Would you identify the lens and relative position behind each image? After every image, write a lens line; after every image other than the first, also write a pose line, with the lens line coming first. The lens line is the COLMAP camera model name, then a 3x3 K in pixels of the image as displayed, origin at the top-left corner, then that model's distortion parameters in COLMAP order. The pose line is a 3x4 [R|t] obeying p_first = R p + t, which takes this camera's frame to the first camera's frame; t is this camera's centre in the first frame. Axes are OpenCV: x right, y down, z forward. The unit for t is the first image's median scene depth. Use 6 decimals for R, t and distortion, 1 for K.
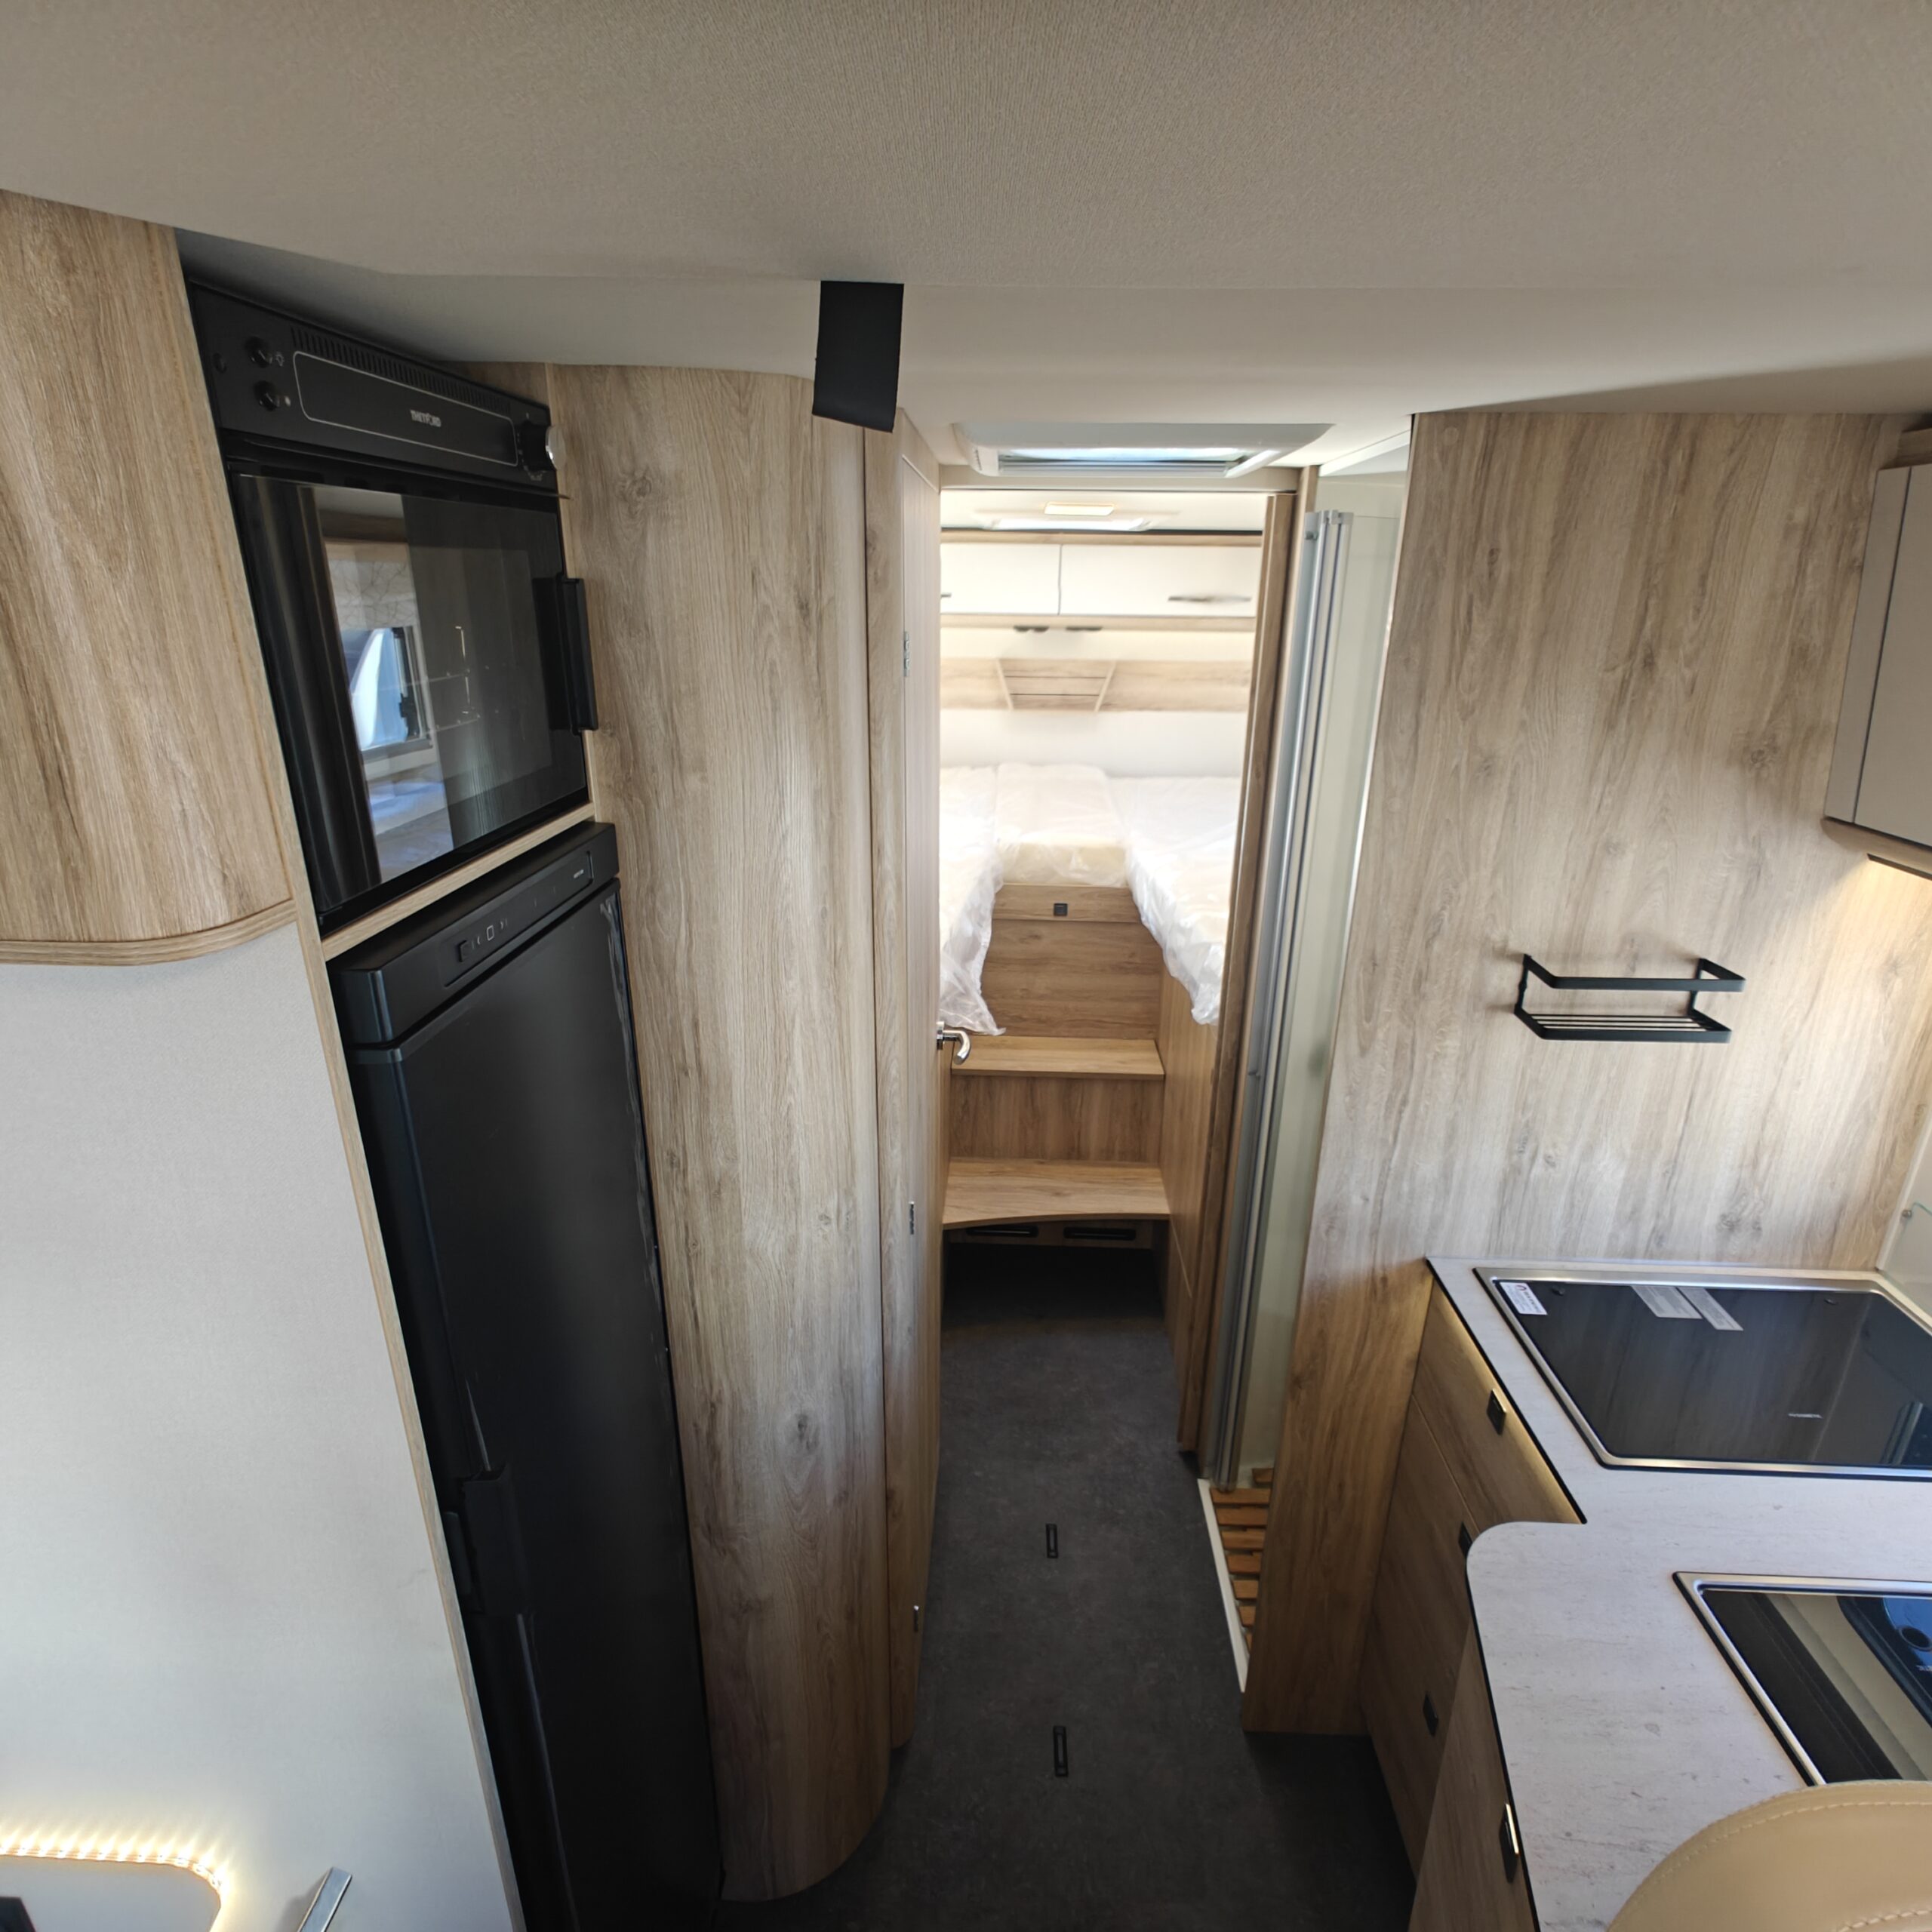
lens RADIAL K [[1080.4, 0, 966.0], [0, 1080.4, 966.0], [0, 0, 1]] dist [0.000758, 0.000581]
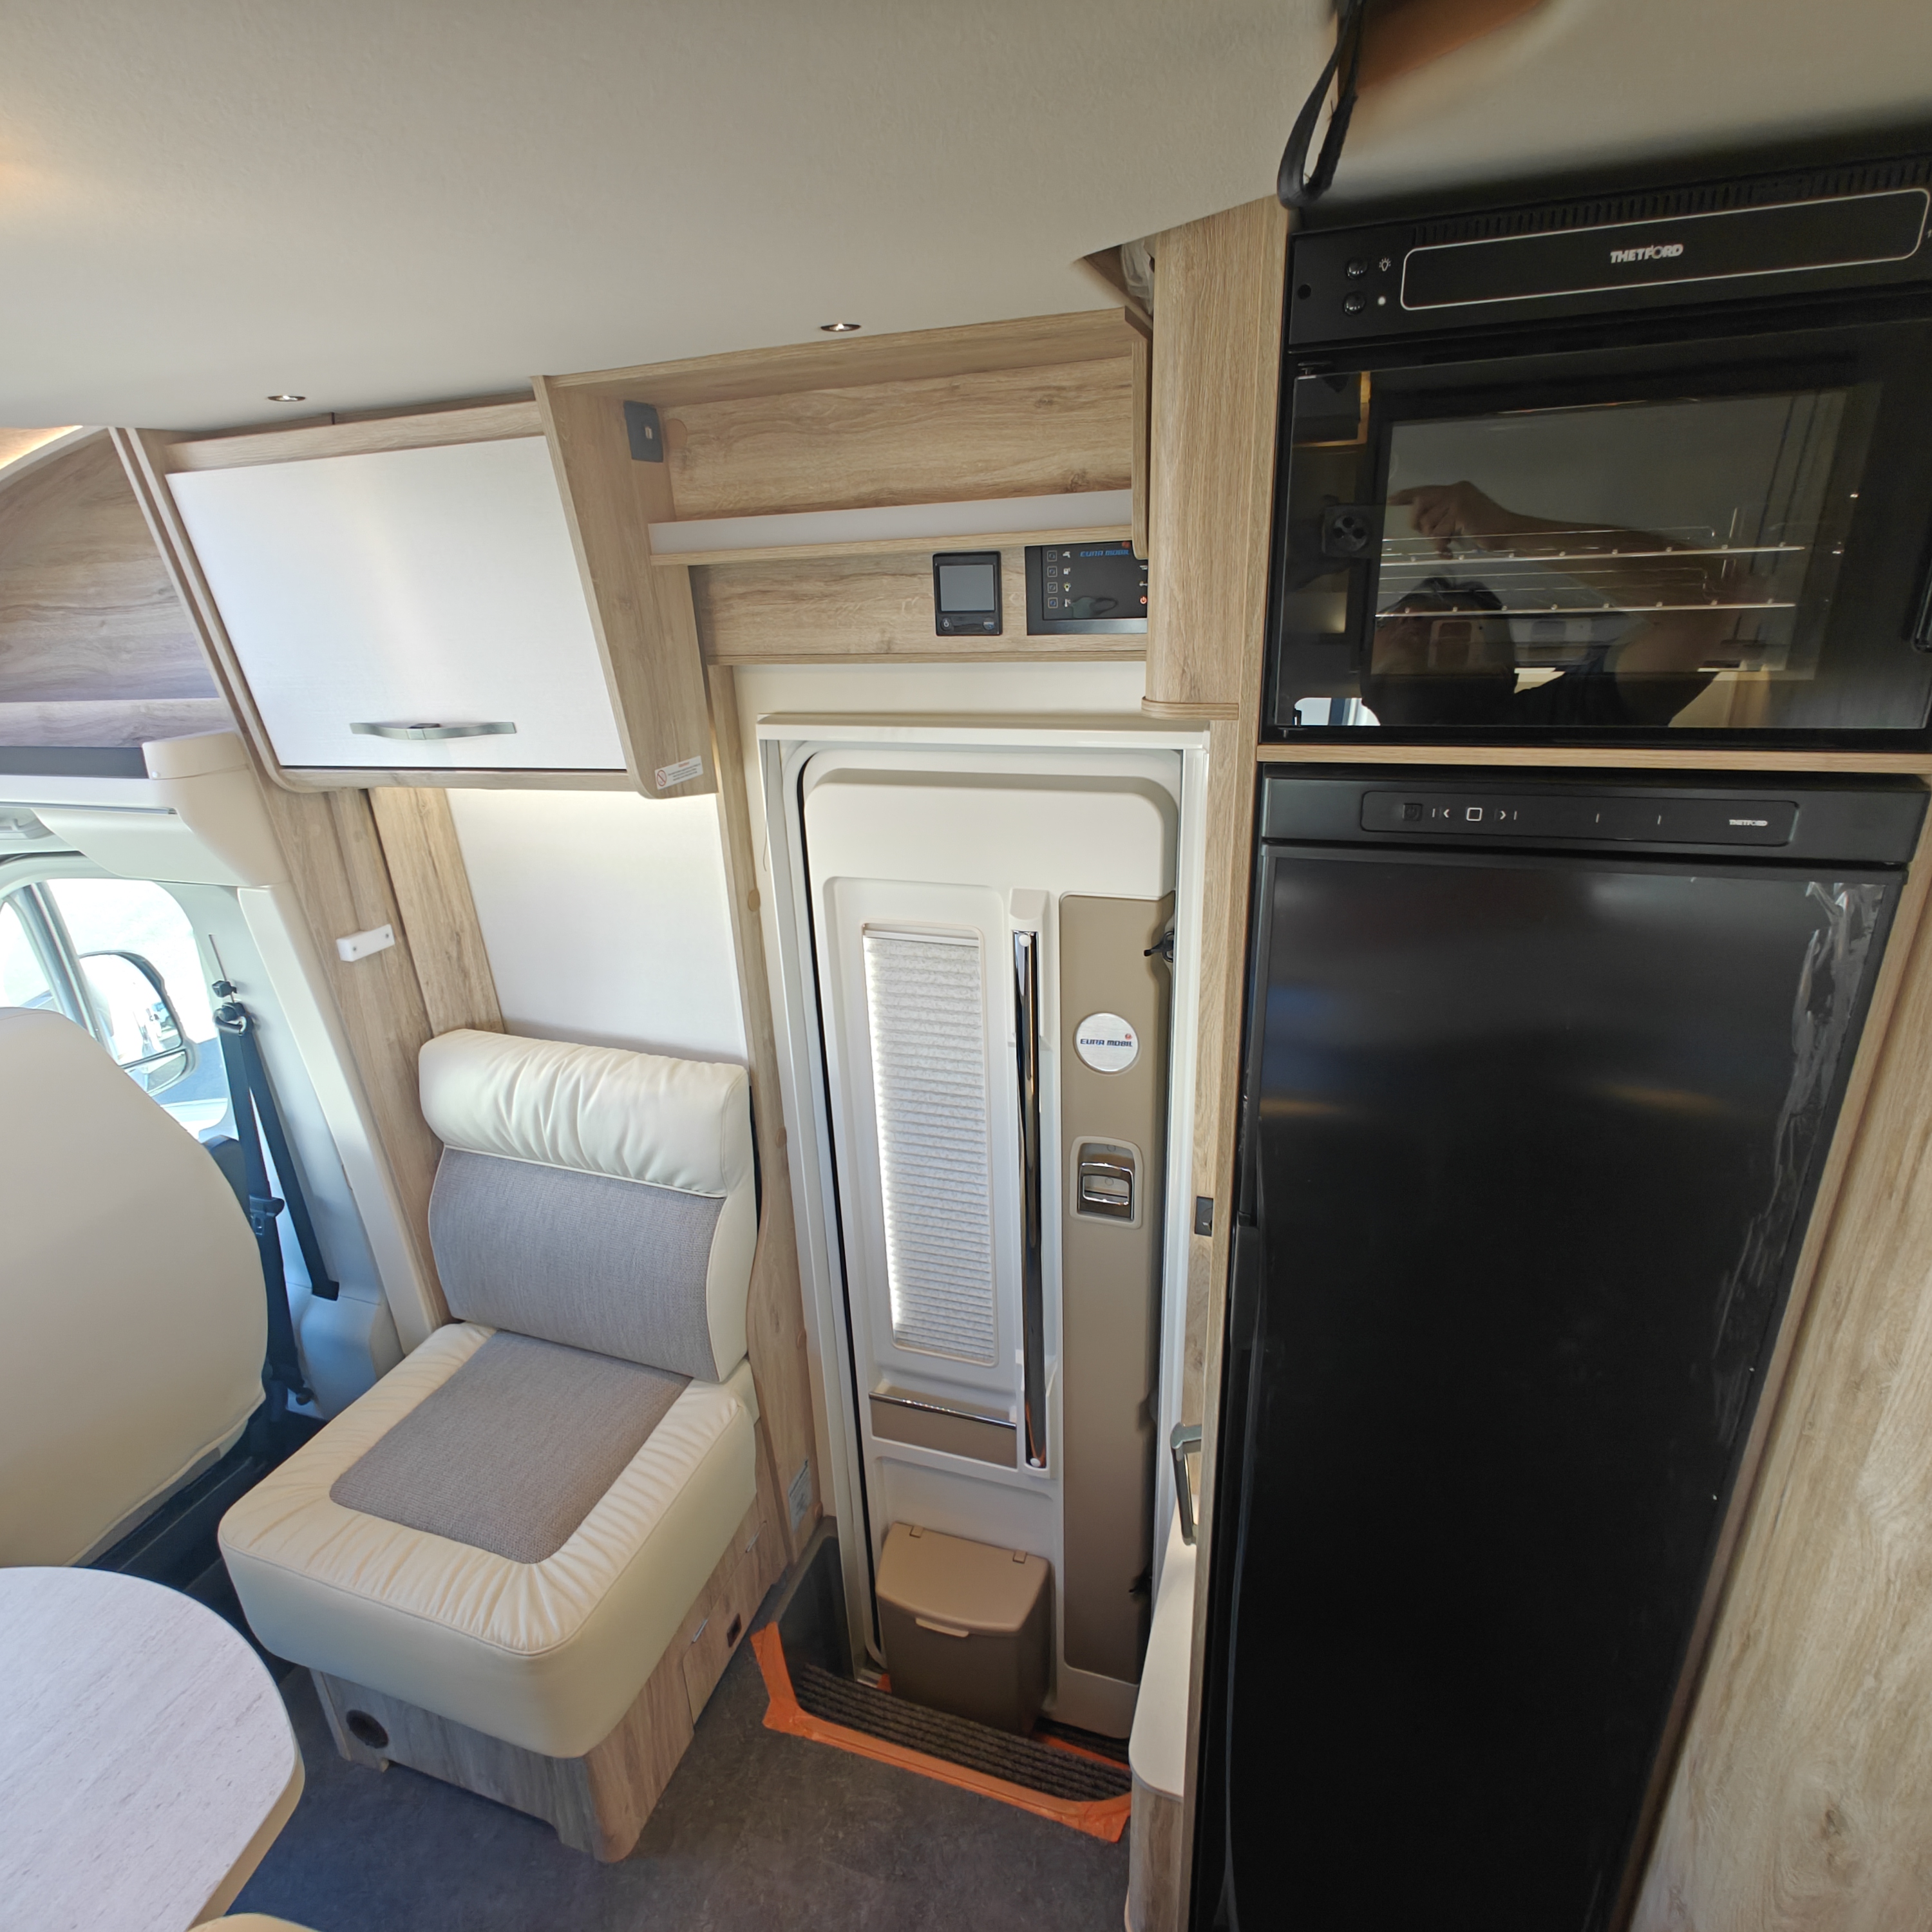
lens RADIAL K [[1080.4, 0, 966.0], [0, 1080.4, 966.0], [0, 0, 1]] dist [0.000758, 0.000581]
pose [[-0.271564, 0.350529, -0.896316, 0.792519], [-0.286946, 0.859468, 0.423057, -0.249741], [0.918648, 0.372081, -0.132817, 0.960135]]
